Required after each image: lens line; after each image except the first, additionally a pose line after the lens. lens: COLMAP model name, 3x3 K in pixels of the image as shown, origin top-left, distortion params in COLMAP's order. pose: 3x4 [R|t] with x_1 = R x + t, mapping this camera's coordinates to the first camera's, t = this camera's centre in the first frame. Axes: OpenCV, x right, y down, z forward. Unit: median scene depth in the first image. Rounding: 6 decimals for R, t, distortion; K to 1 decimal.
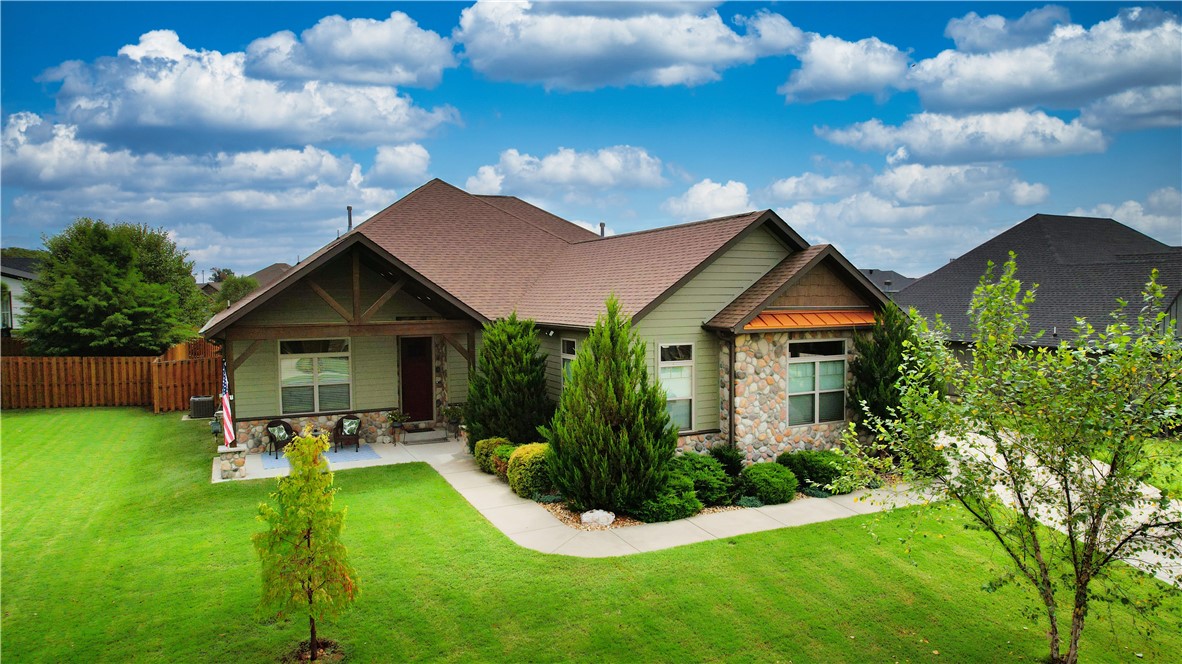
lens RADIAL K [[726.6, 0, 591.0], [0, 726.6, 332.0], [0, 0, 1]] dist [-0.001266, 0.001501]
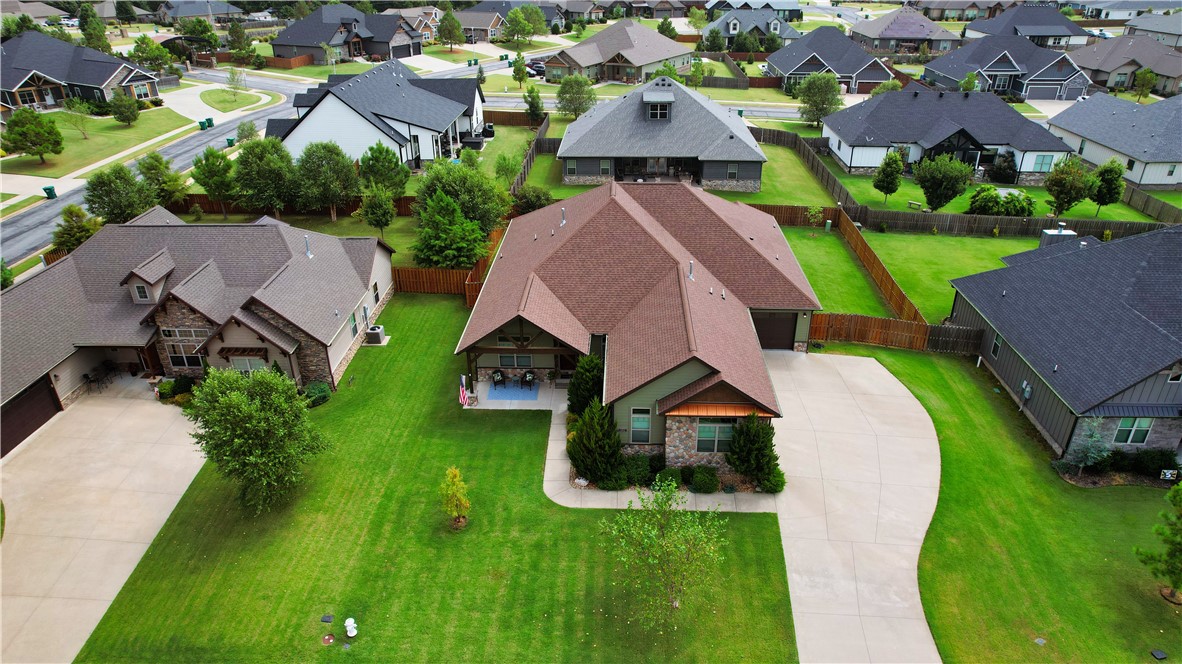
lens RADIAL K [[726.6, 0, 591.0], [0, 726.6, 332.0], [0, 0, 1]] dist [-0.001266, 0.001501]
pose [[0.888411, 0.209914, -0.408242, 0.786391], [-0.029067, 0.913262, 0.406335, -1.017902], [0.458127, -0.349126, 0.817454, -0.698755]]
